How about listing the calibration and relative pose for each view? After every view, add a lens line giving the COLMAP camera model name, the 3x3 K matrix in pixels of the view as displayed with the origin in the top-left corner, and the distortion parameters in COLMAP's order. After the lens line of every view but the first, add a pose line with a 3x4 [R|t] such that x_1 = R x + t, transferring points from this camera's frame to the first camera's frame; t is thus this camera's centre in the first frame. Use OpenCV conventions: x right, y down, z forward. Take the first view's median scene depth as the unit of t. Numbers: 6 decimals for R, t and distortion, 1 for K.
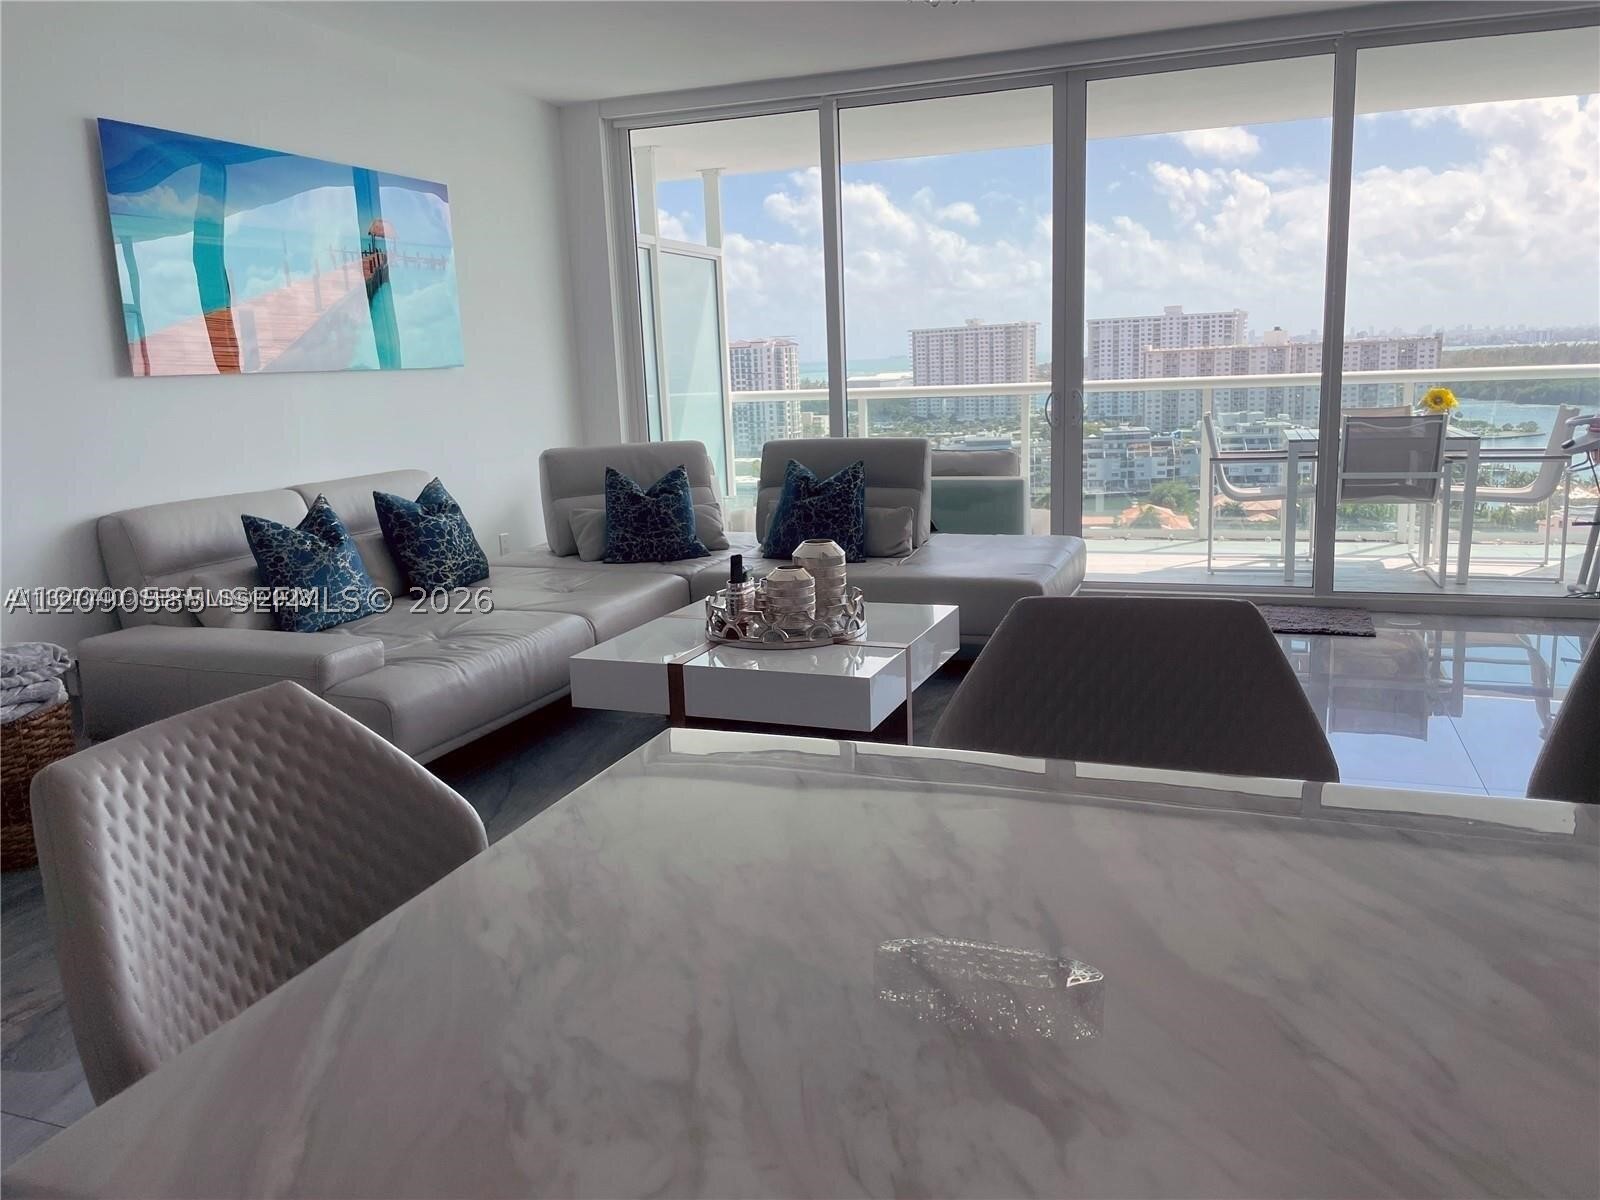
lens RADIAL K [[1208.3, 0, 816.4], [0, 1208.3, 591.0], [0, 0, 1]] dist [0.101012, -0.141120]
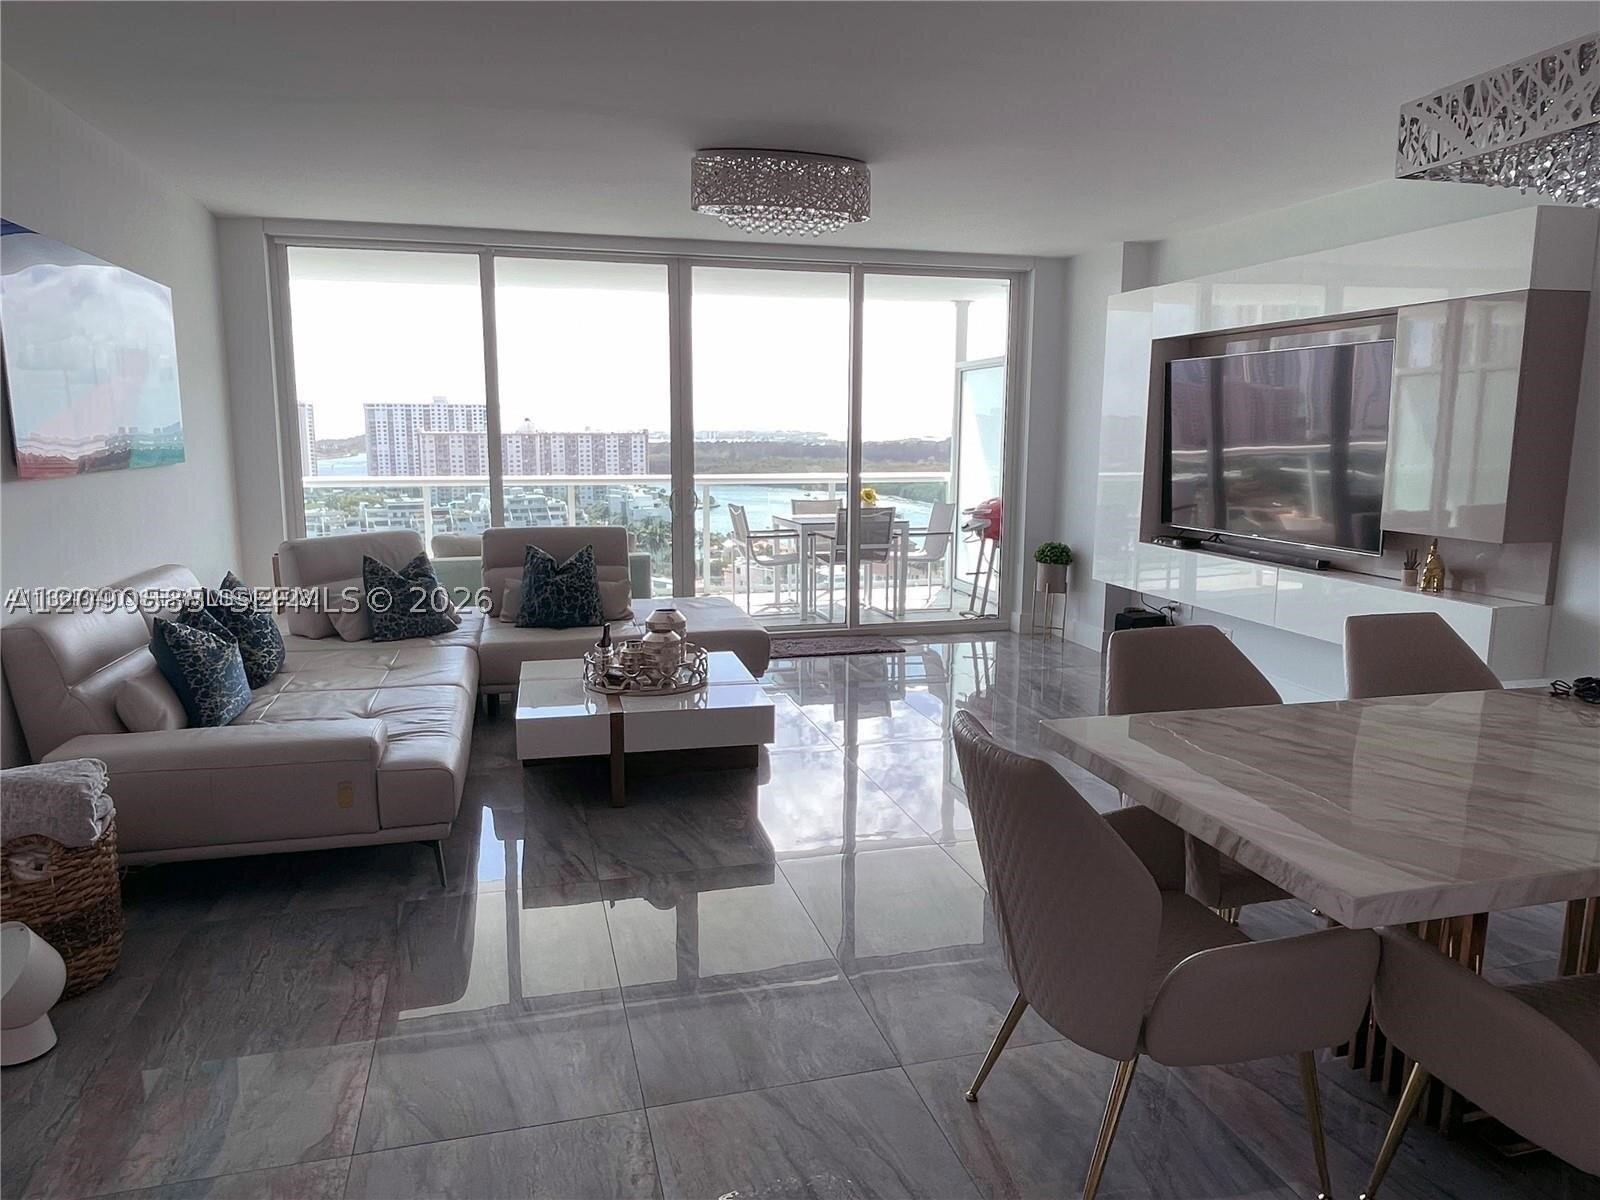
lens RADIAL K [[1040.5, 0, 800.0], [0, 1040.5, 600.0], [0, 0, 1]] dist [0.006207, -0.001117]
pose [[0.821595, -0.052561, 0.567644, -0.384742], [0.073386, 0.997207, -0.013881, -0.019075], [-0.565328, 0.053062, 0.823157, -0.007611]]
